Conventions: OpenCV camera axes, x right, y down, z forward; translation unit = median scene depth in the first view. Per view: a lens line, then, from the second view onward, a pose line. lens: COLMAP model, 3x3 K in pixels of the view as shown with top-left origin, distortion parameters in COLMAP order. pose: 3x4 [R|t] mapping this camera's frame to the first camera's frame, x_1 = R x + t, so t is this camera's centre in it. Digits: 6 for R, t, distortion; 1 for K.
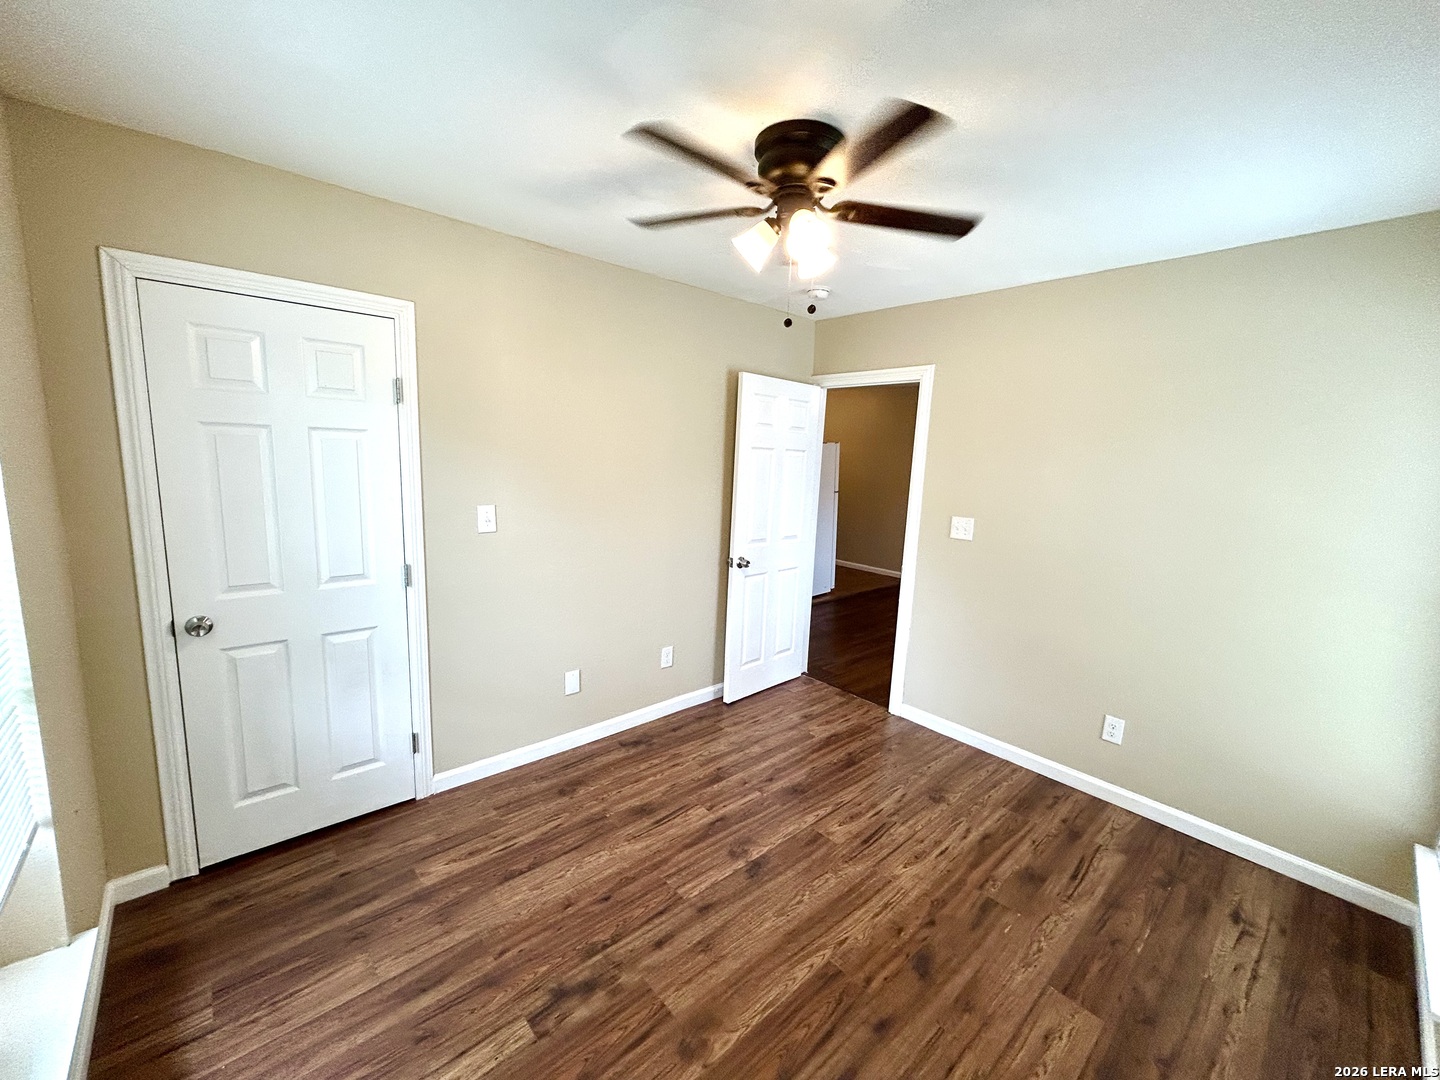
lens RADIAL K [[578.8, 0, 717.2], [0, 578.8, 538.8], [0, 0, 1]] dist [0.000658, 0.000953]
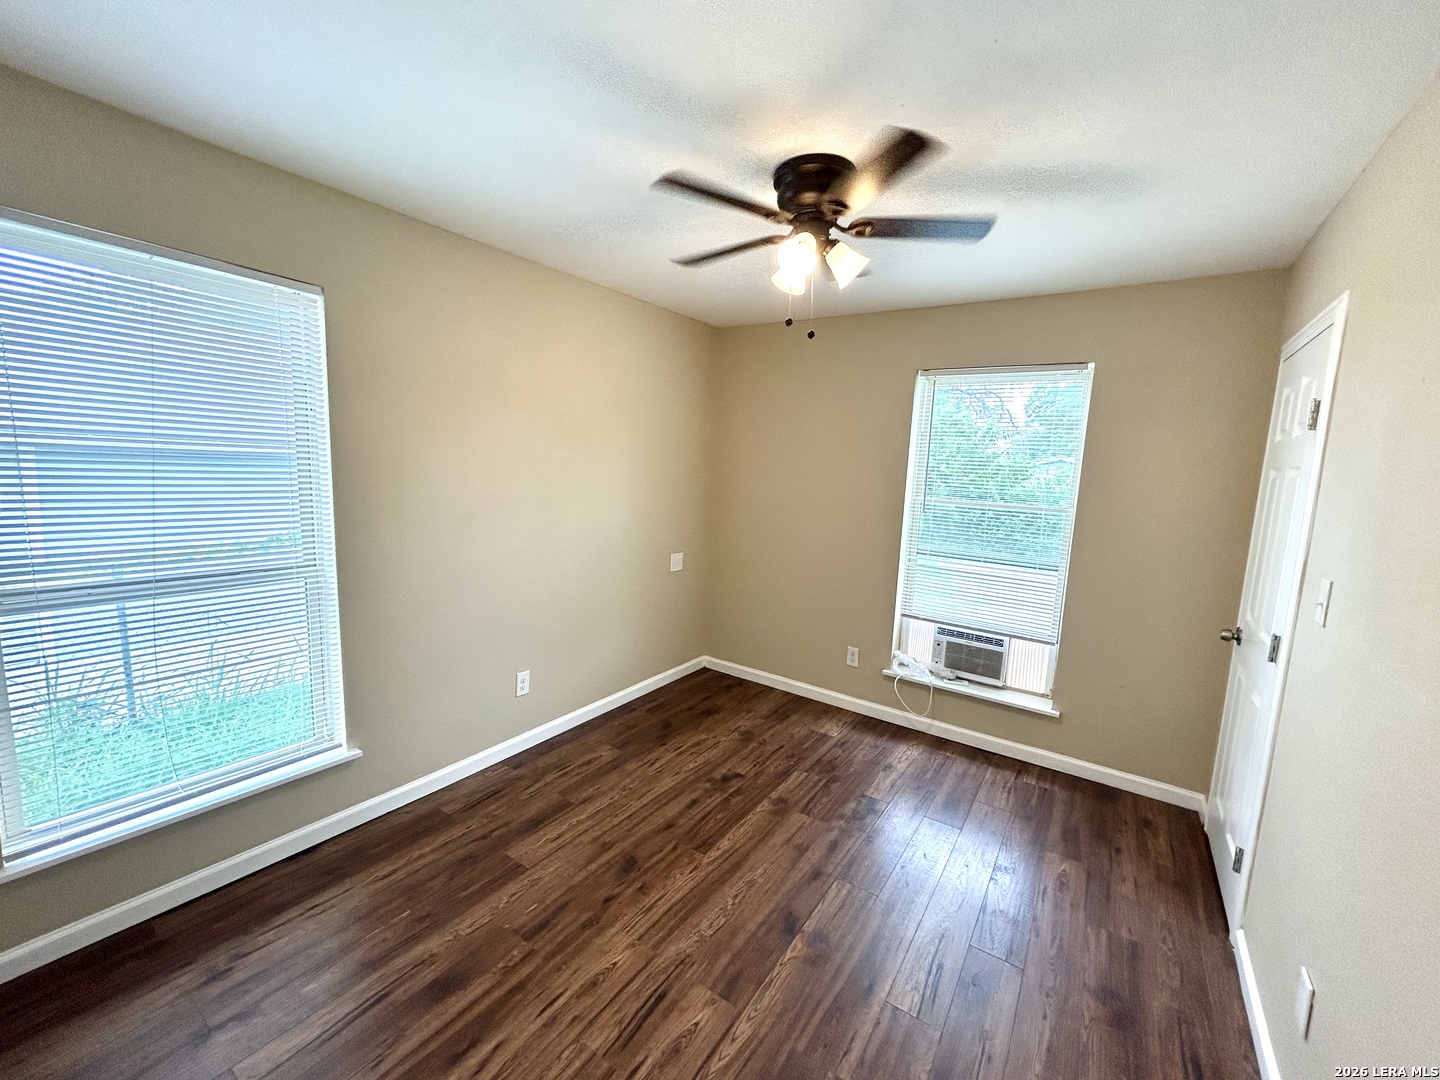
lens RADIAL K [[578.8, 0, 716.9], [0, 578.8, 533.8], [0, 0, 1]] dist [0.000658, 0.000953]
pose [[-0.967051, -0.049176, -0.249788, 0.456318], [-0.113894, 0.961073, 0.251730, -0.226557], [0.227685, 0.271885, -0.935007, 1.764186]]
